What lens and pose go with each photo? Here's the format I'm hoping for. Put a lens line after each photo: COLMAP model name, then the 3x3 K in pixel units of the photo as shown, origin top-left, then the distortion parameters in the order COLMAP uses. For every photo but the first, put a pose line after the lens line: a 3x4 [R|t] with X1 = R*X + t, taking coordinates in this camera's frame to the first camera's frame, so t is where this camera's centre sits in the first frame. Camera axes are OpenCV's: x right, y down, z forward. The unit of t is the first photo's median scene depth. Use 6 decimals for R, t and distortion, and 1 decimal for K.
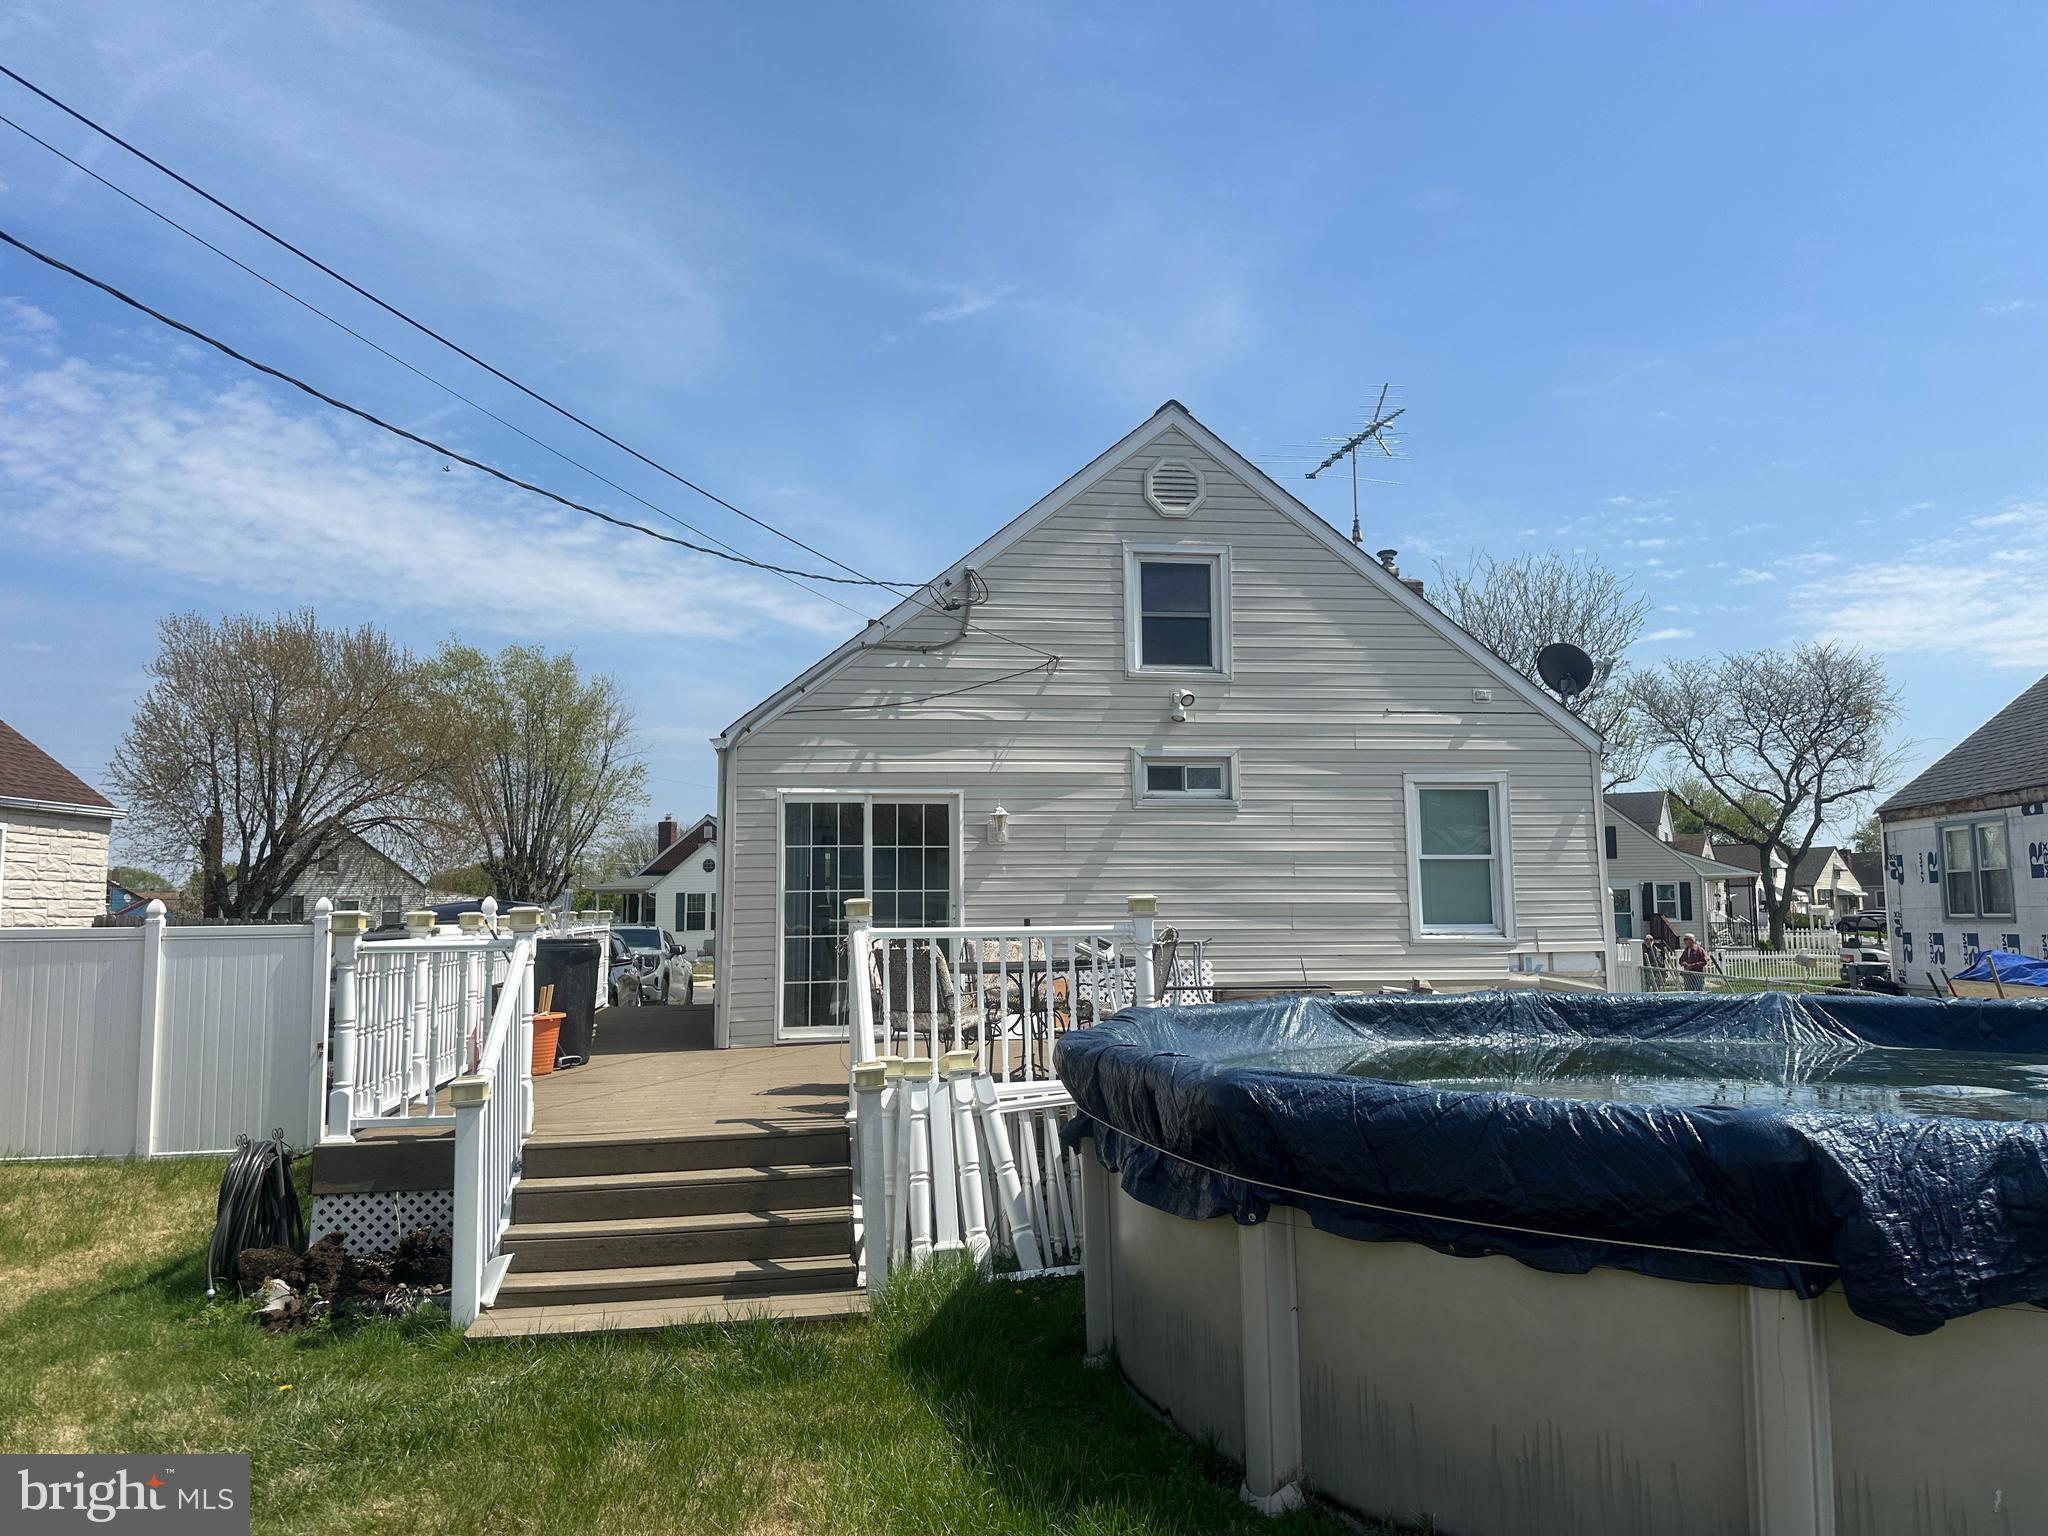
lens RADIAL K [[1432.3, 0, 1039.7], [0, 1432.3, 759.9], [0, 0, 1]] dist [0.122762, -0.210195]
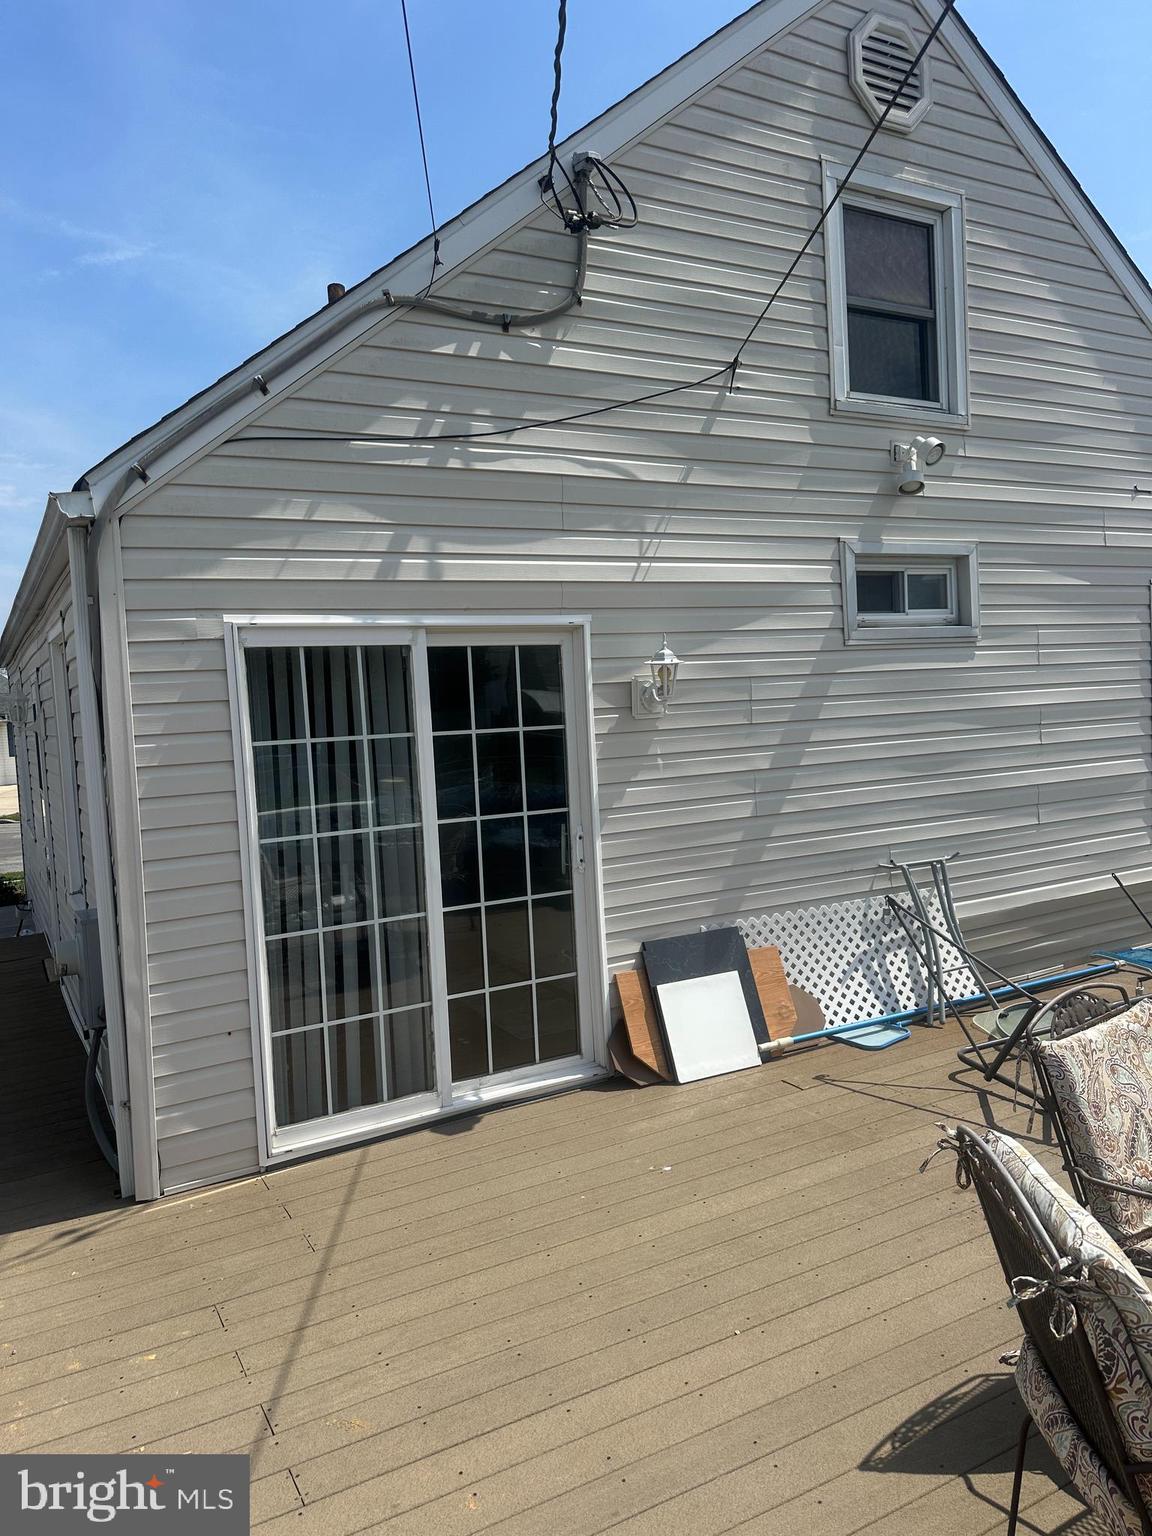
lens RADIAL K [[1074.2, 0, 576.0], [0, 1074.2, 768.0], [0, 0, 1]] dist [0.122762, -0.210195]
pose [[0.937597, -0.058393, 0.342786, -0.188682], [0.003642, 0.987394, 0.158240, 0.013069], [-0.347705, -0.147117, 0.925990, 0.613411]]
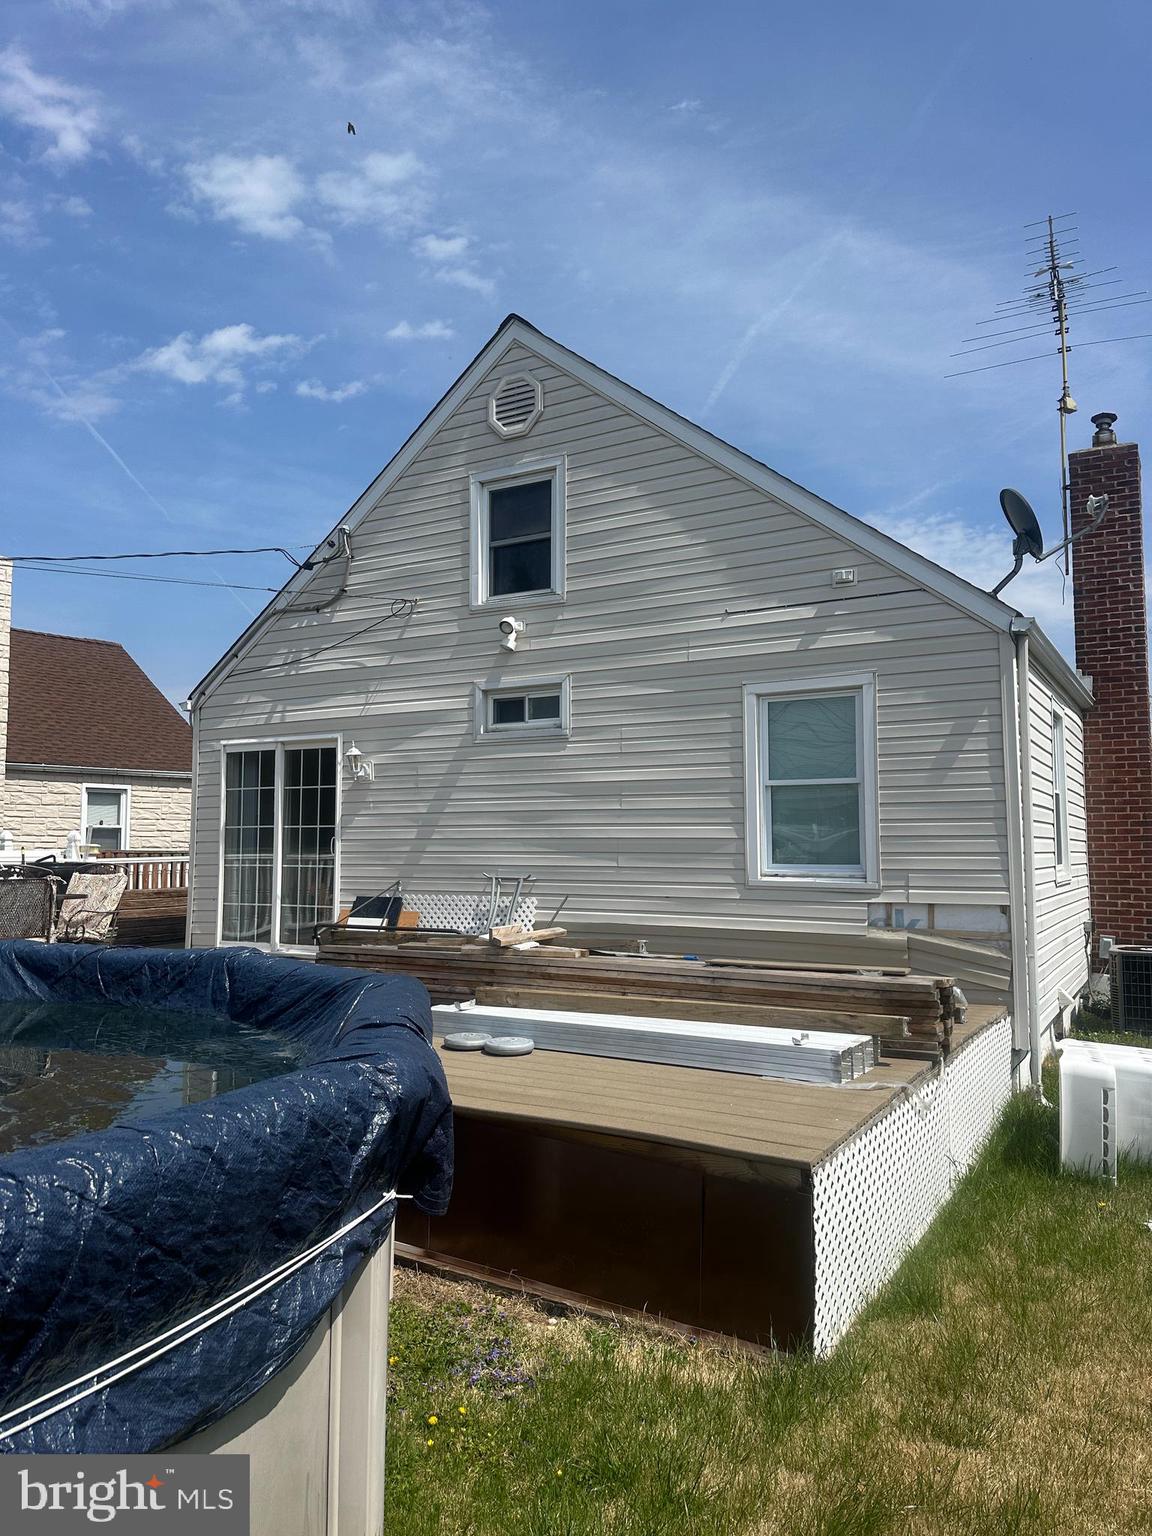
lens RADIAL K [[1074.2, 0, 576.0], [0, 1074.2, 768.0], [0, 0, 1]] dist [0.122762, -0.210195]
pose [[0.781625, -0.035702, -0.622725, 0.575475], [0.060713, 0.997975, 0.018990, 0.040737], [0.620786, -0.052651, 0.782210, 0.453529]]
